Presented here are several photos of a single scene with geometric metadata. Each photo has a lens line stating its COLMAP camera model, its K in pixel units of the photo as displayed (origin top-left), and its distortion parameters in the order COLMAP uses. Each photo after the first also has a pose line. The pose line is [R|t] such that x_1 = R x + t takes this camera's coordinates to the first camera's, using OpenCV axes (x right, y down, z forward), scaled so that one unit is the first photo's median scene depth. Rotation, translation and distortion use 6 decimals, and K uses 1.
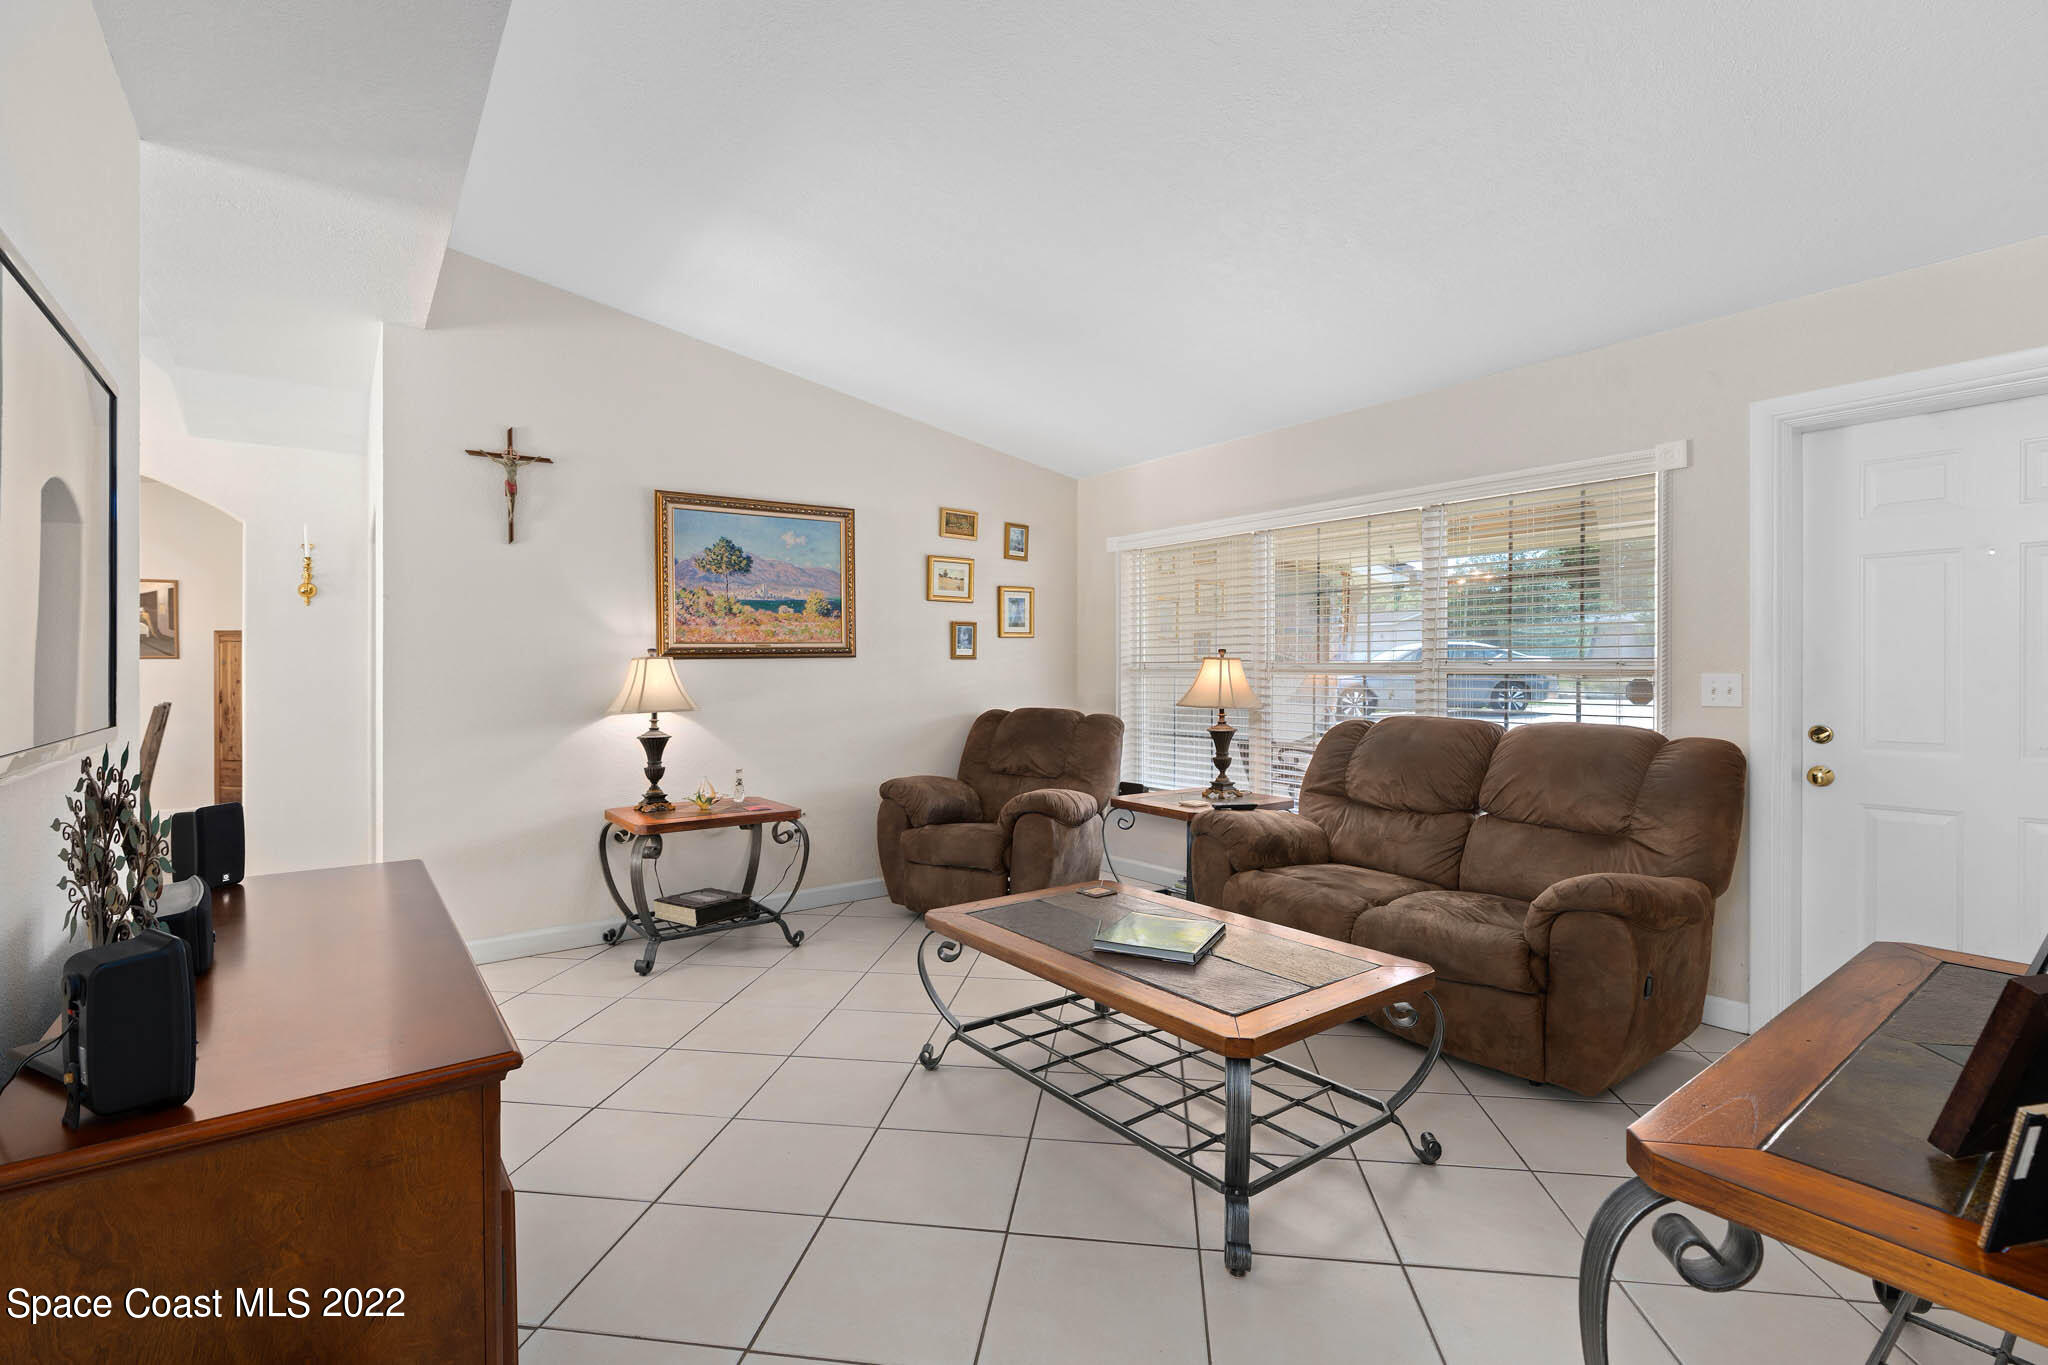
lens RADIAL K [[944.4, 0, 1033.4], [0, 944.4, 688.0], [0, 0, 1]] dist [-0.010100, 0.001147]
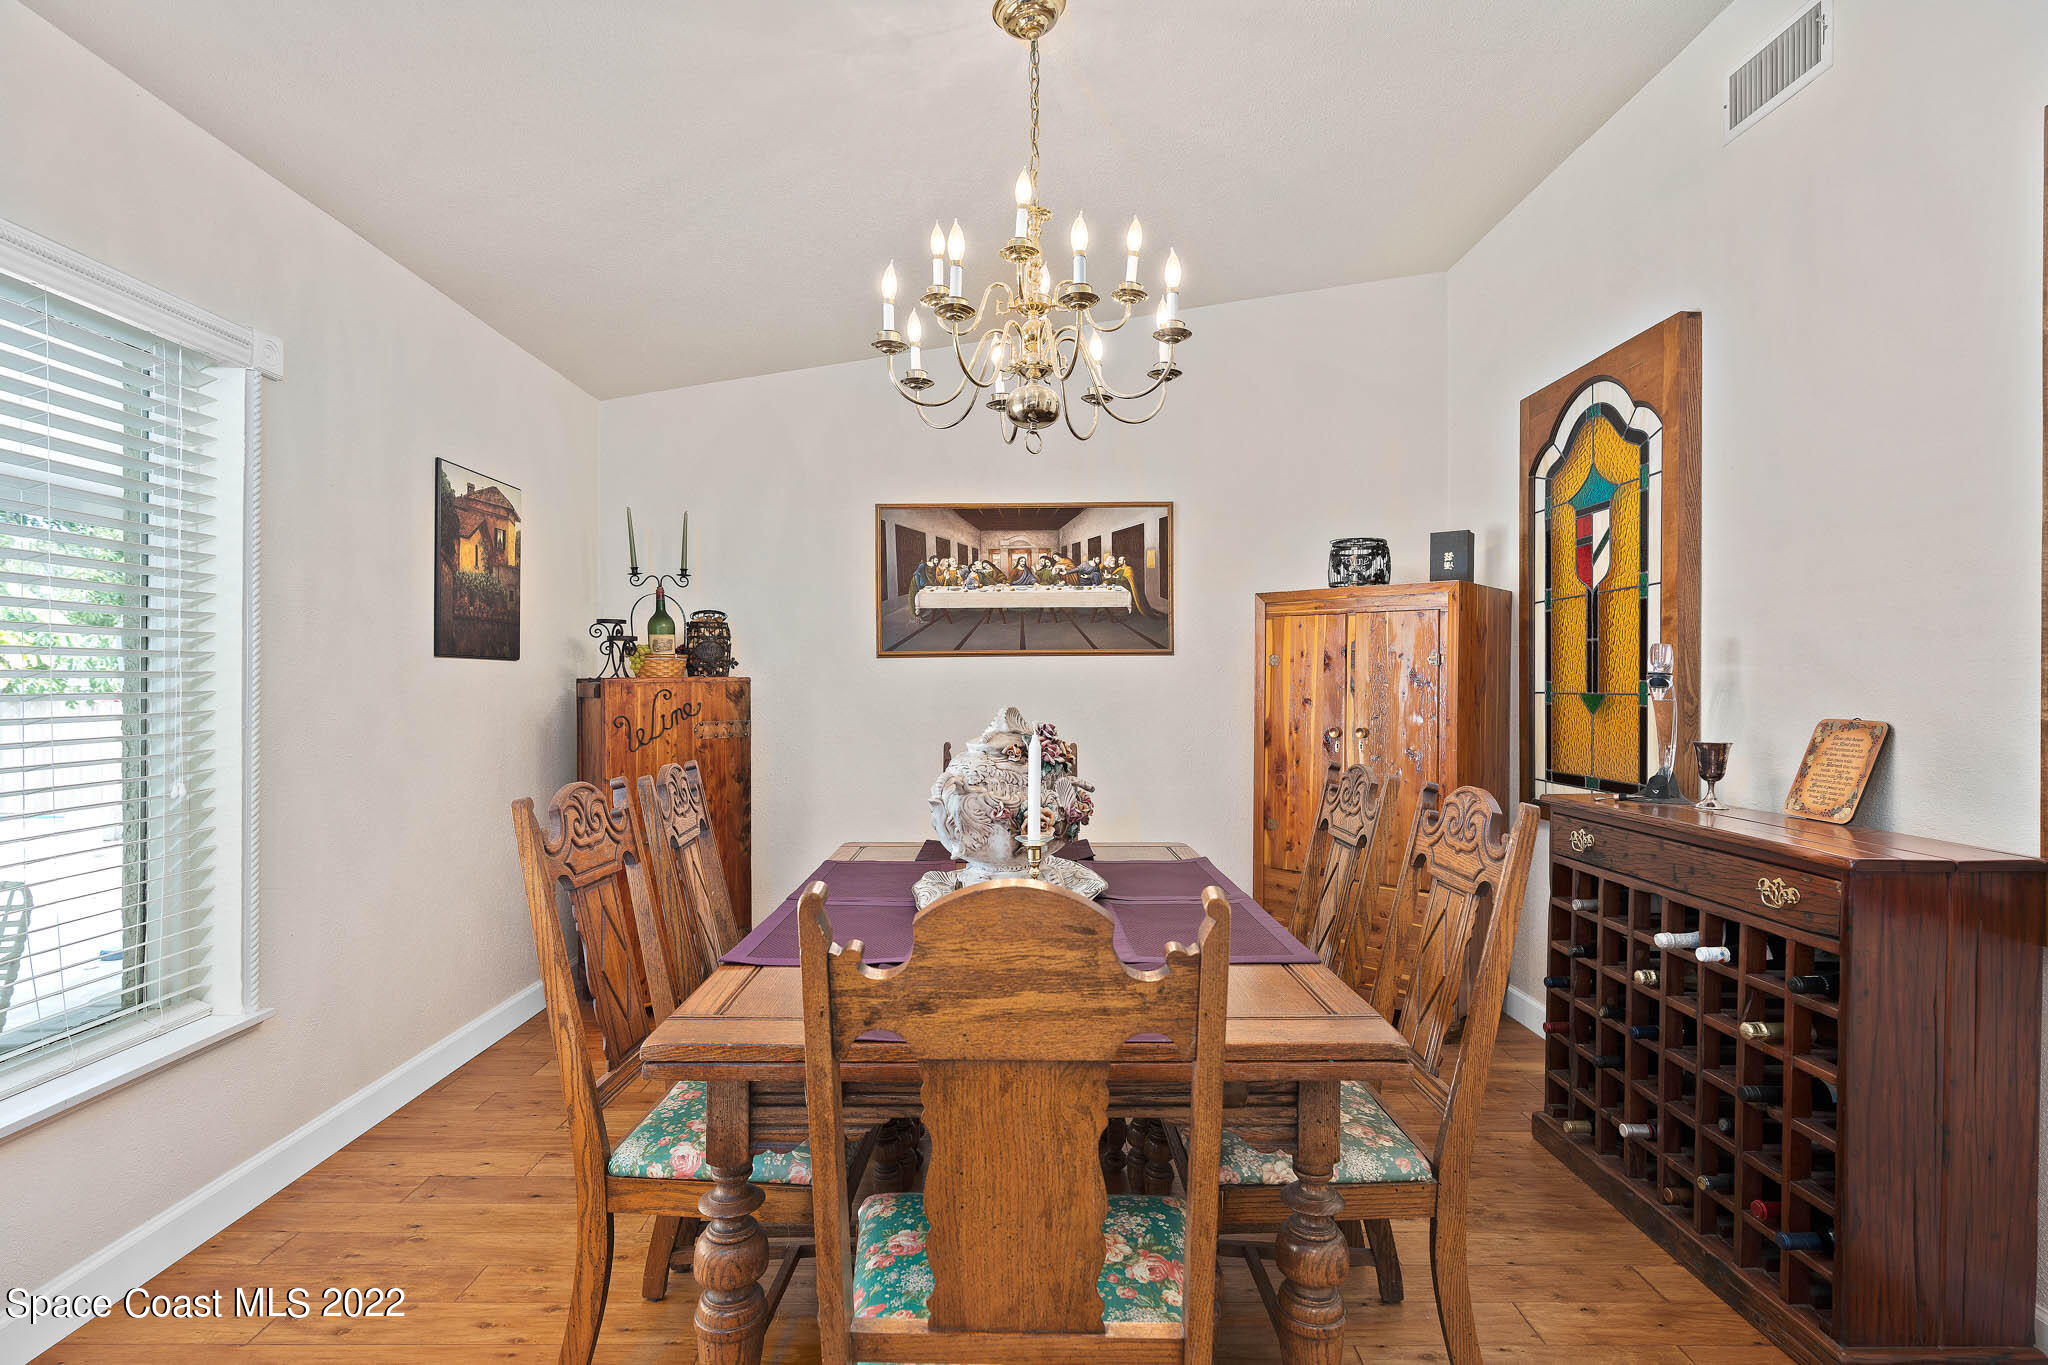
lens RADIAL K [[989.9, 0, 1027.5], [0, 989.9, 669.6], [0, 0, 1]] dist [-0.006220, 0.001507]
pose [[0.796838, -0.001386, -0.604191, -0.653208], [-0.017220, 0.999539, -0.025003, -0.007711], [0.603947, 0.030328, 0.796447, 0.524408]]
